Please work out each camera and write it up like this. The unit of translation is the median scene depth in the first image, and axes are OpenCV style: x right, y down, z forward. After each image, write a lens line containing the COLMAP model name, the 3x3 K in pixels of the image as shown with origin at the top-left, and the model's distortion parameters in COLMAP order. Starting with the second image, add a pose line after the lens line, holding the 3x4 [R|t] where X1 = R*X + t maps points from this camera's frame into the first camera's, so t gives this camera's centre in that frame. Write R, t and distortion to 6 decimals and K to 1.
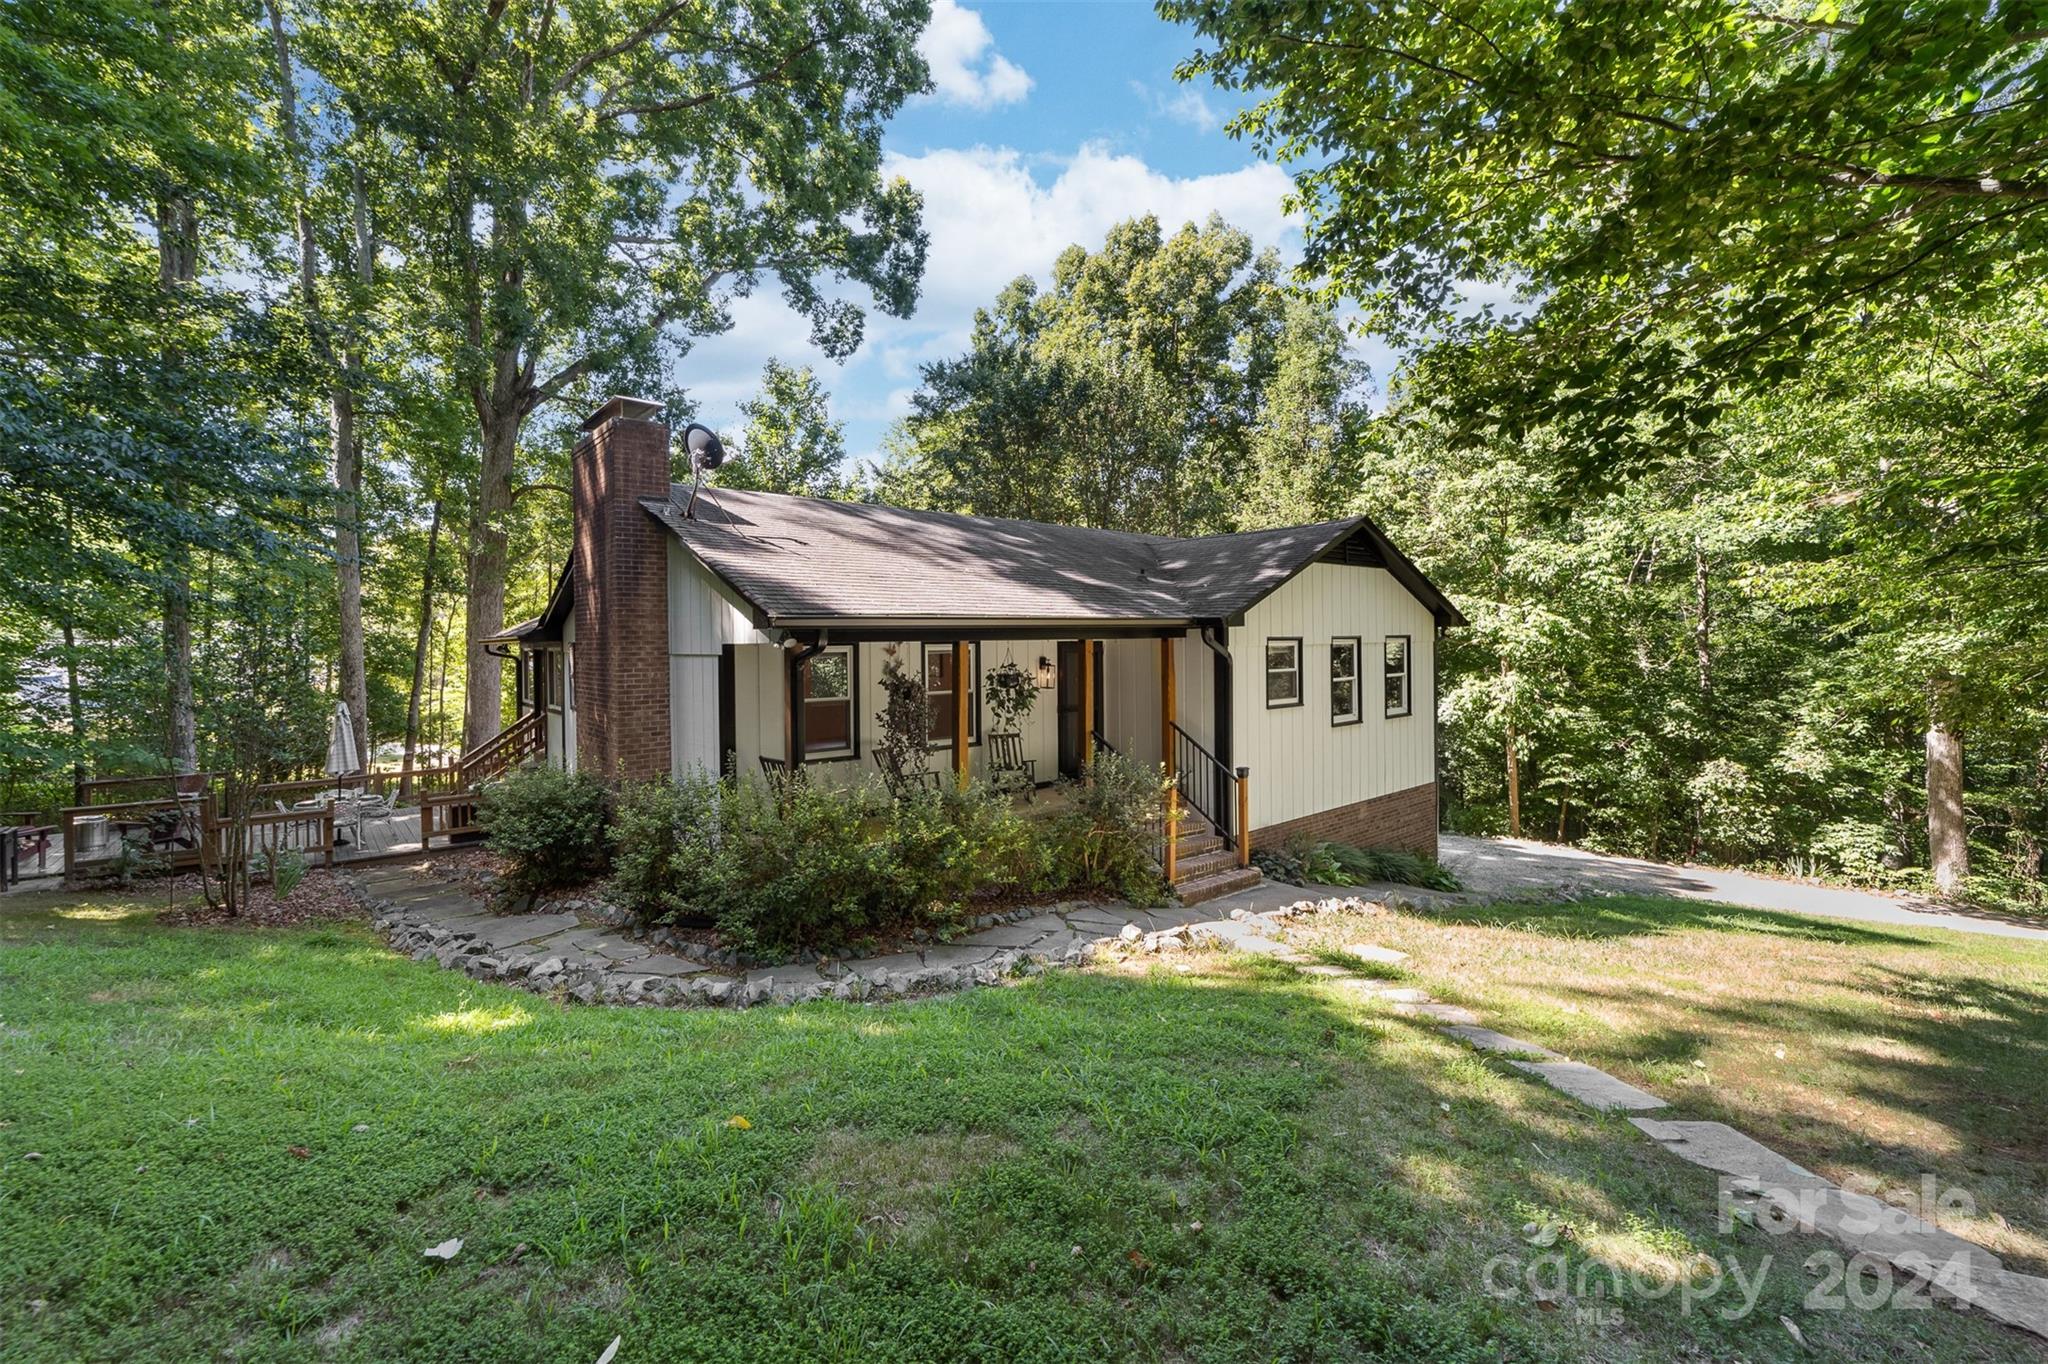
lens RADIAL K [[905.1, 0, 1024.5], [0, 905.1, 626.5], [0, 0, 1]] dist [-0.018613, -0.000081]
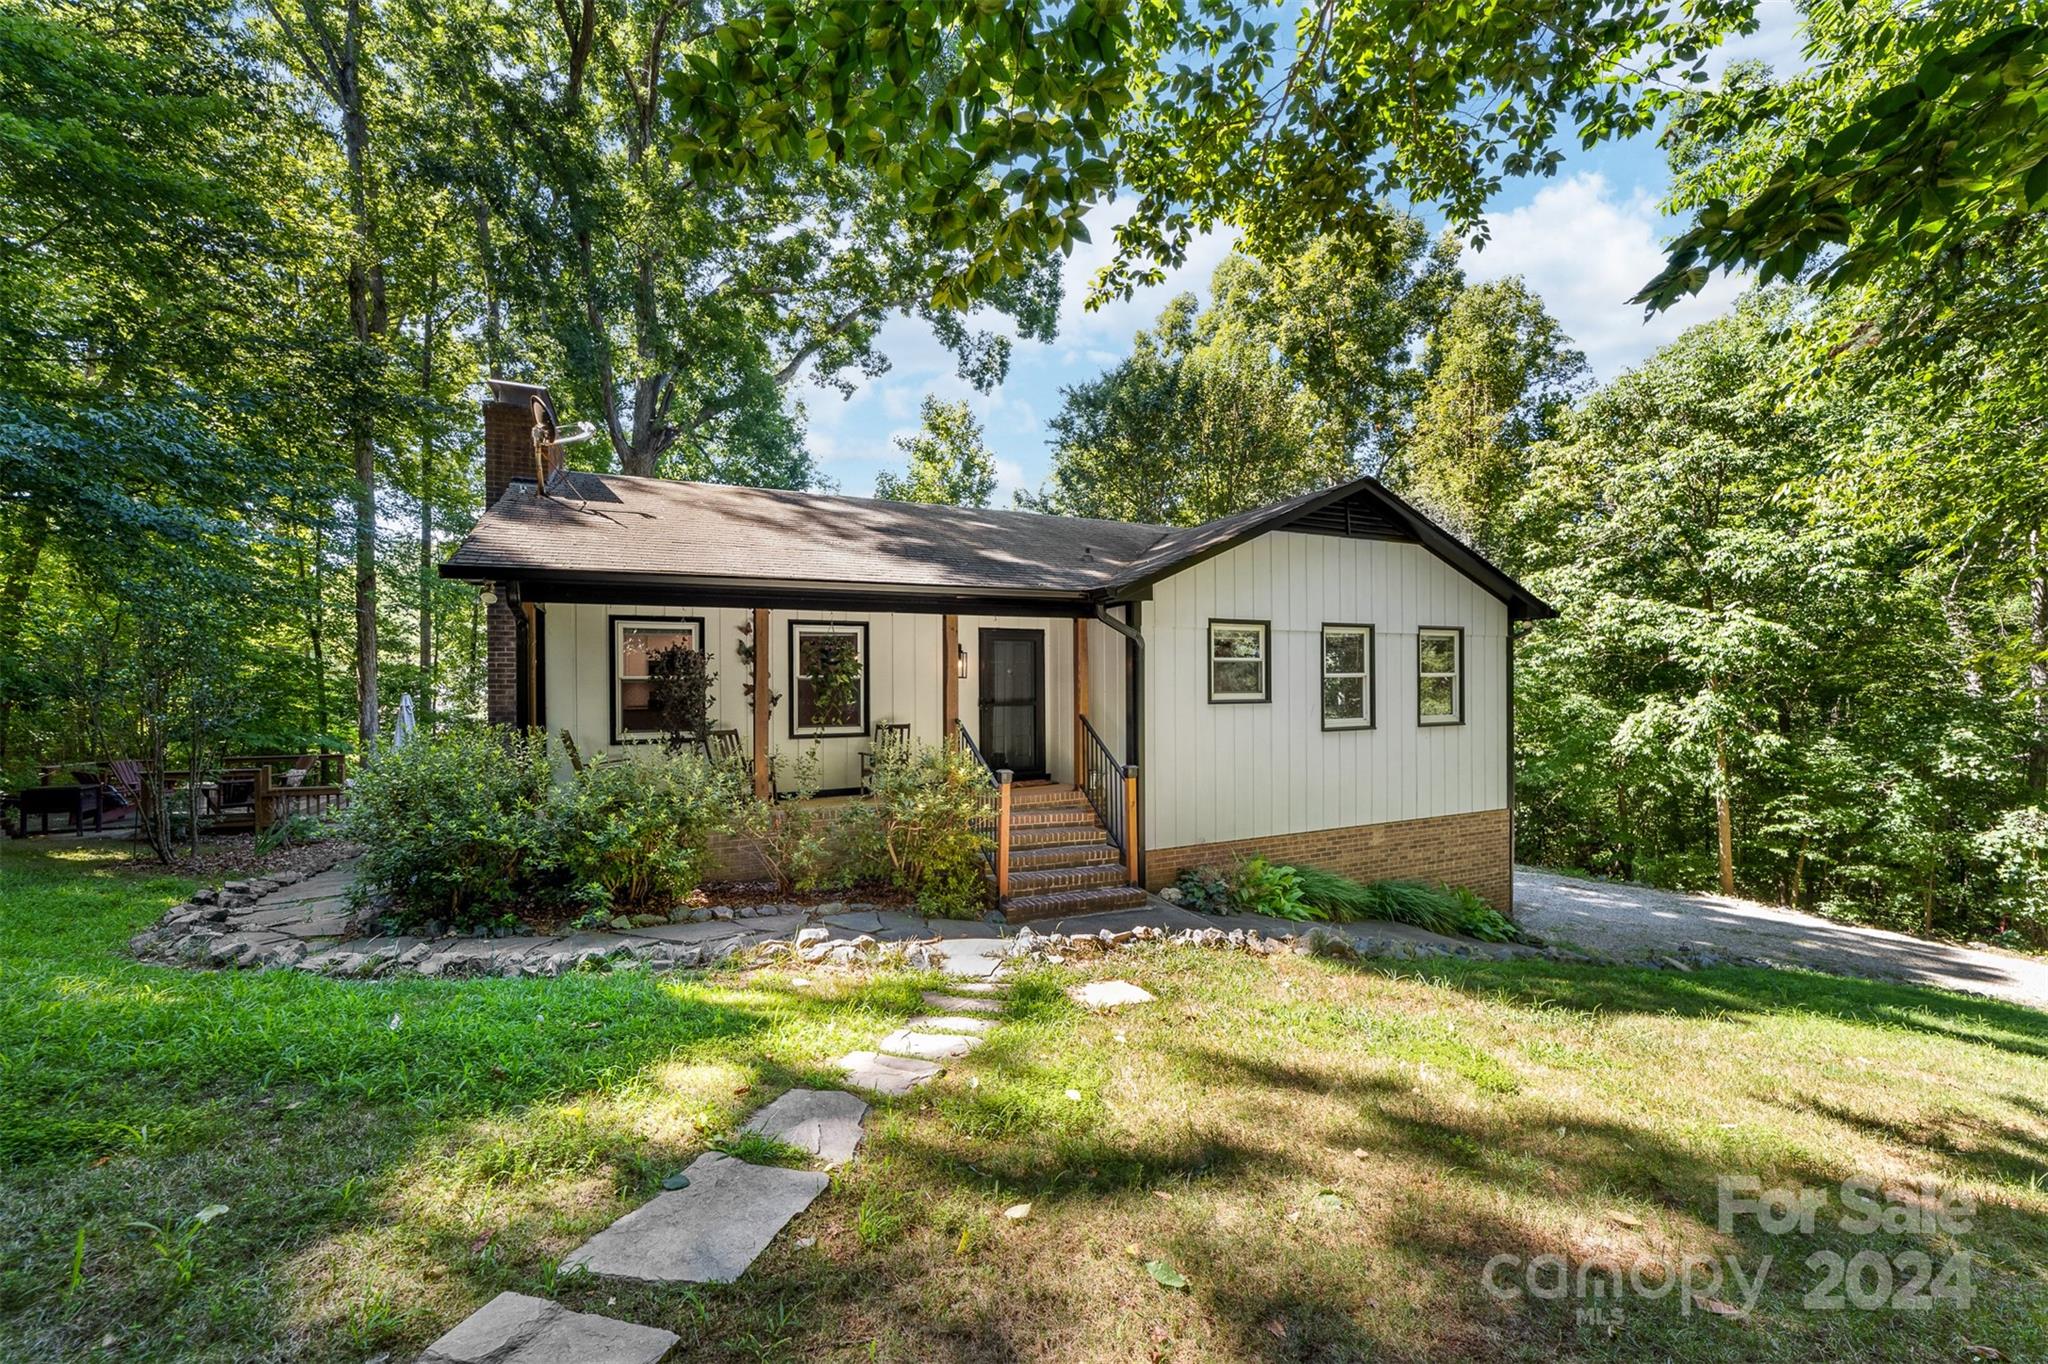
lens RADIAL K [[883.1, 0, 996.9], [0, 883.1, 659.3], [0, 0, 1]] dist [-0.021623, 0.011321]
pose [[0.966297, -0.002608, -0.257417, 0.121021], [0.002423, 0.999997, -0.001035, 0.020990], [0.257419, 0.000376, 0.966300, 0.064740]]
